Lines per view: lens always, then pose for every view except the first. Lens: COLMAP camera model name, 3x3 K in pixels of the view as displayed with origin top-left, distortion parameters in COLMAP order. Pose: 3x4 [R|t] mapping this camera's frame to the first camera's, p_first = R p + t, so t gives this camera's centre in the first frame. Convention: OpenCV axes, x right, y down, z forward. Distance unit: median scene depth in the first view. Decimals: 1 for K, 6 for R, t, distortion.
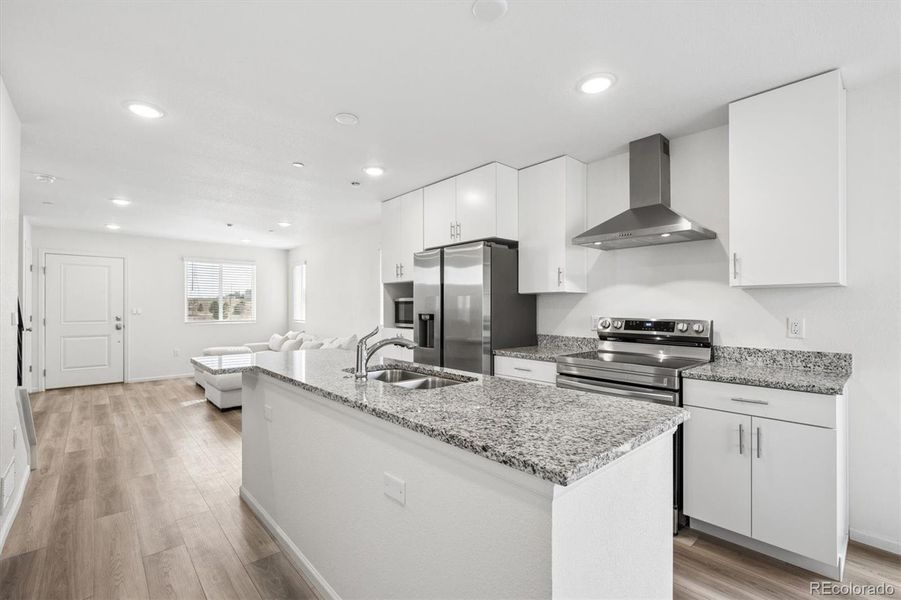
lens RADIAL K [[399.1, 0, 449.4], [0, 399.1, 305.4], [0, 0, 1]] dist [-0.000534, 0.000059]
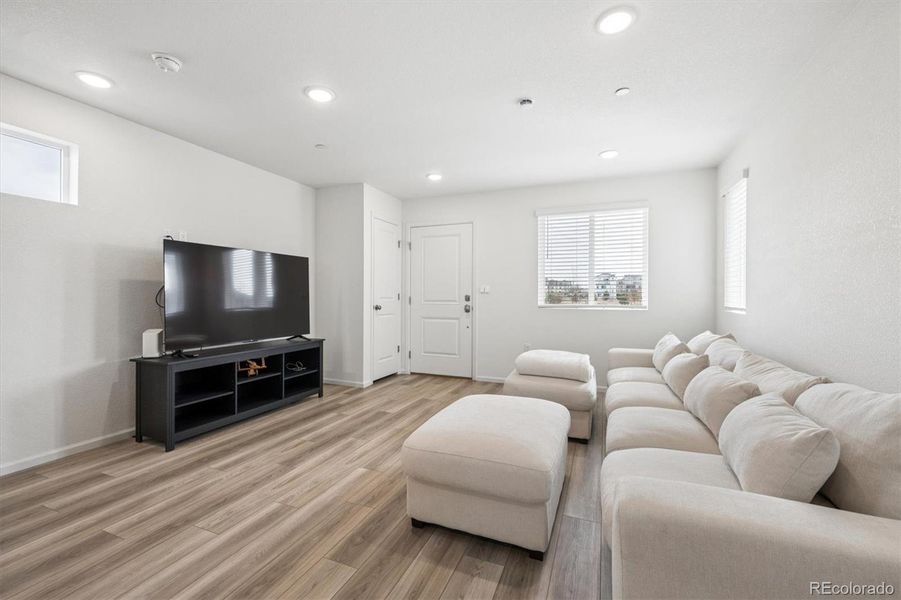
lens RADIAL K [[377.8, 0, 447.6], [0, 377.8, 298.4], [0, 0, 1]] dist [0.001634, 0.000208]
pose [[0.431701, 0.007574, -0.901985, -0.289637], [0.000773, 0.999961, 0.008767, 0.048329], [0.902017, -0.004482, 0.431678, 1.170711]]
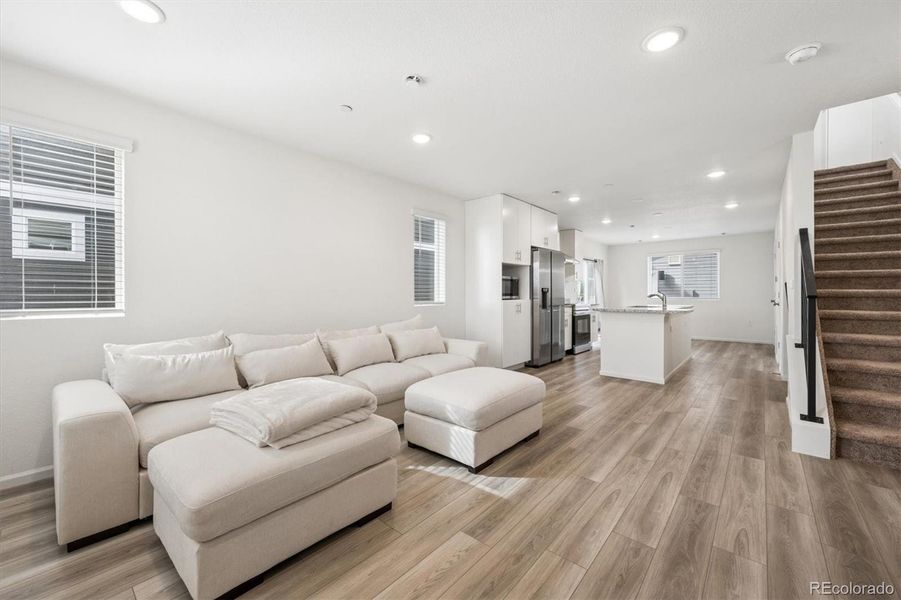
lens RADIAL K [[359.7, 0, 448.4], [0, 359.7, 298.1], [0, 0, 1]] dist [-0.000169, 0.000168]
pose [[-0.122046, -0.006614, 0.992502, -1.532158], [-0.006533, 0.999961, 0.005860, 0.054563], [-0.992503, -0.005768, -0.122085, 1.644247]]
